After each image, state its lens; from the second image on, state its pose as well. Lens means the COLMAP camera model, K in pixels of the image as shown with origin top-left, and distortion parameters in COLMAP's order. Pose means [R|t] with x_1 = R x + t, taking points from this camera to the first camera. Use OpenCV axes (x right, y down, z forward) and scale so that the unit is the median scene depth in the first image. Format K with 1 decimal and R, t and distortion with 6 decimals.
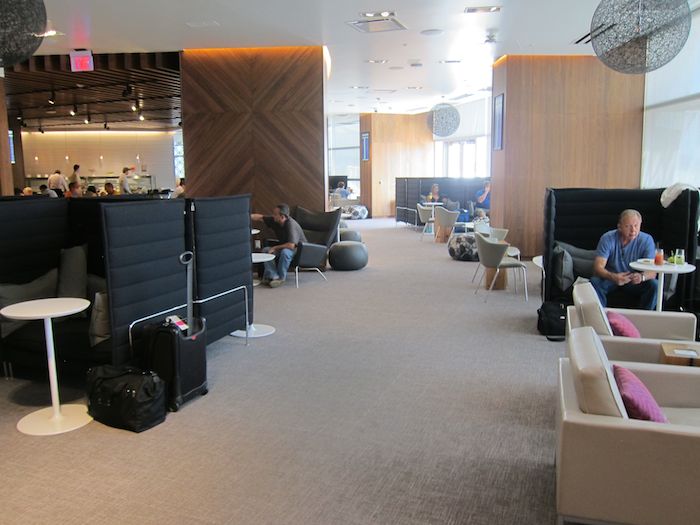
lens RADIAL K [[582.7, 0, 351.3], [0, 582.7, 262.8], [0, 0, 1]] dist [-0.050011, 0.003215]
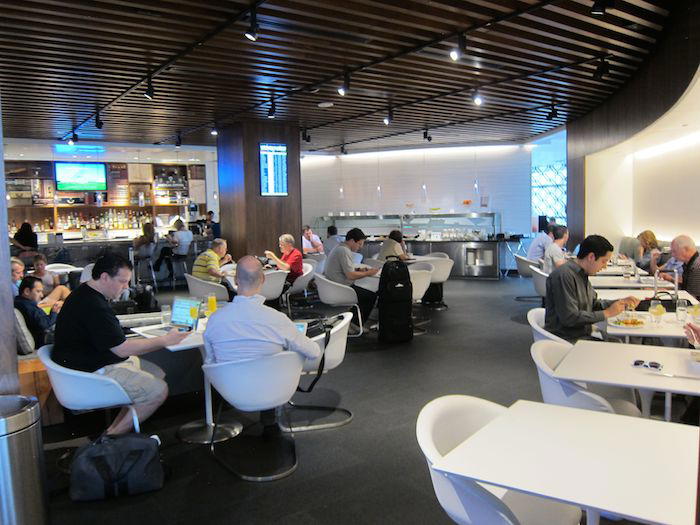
lens RADIAL K [[582.7, 0, 350.7], [0, 582.7, 264.9], [0, 0, 1]] dist [-0.050011, 0.003215]
pose [[0.827760, 0.037311, -0.559840, -0.114589], [-0.074614, 0.996245, -0.043926, -0.052612], [0.556099, 0.078132, 0.827435, 0.382075]]
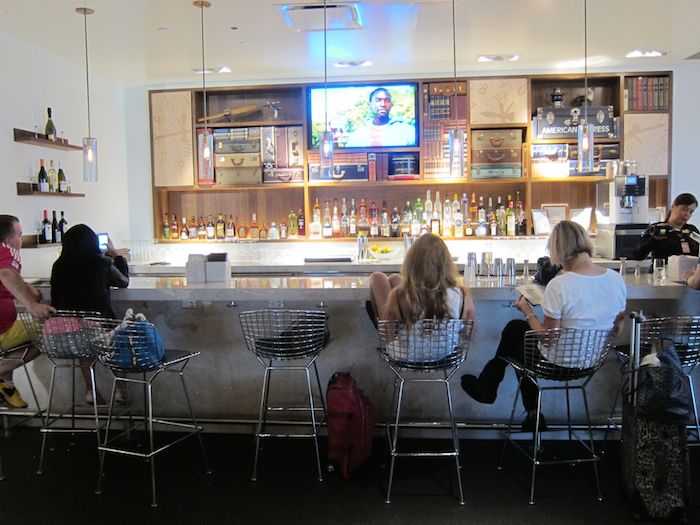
lens RADIAL K [[582.7, 0, 351.2], [0, 582.7, 264.3], [0, 0, 1]] dist [-0.050011, 0.003215]
pose [[0.263503, 0.082238, -0.961147, -0.357087], [-0.142609, 0.988733, 0.045502, -0.084979], [0.954059, 0.125079, 0.272262, 0.586797]]
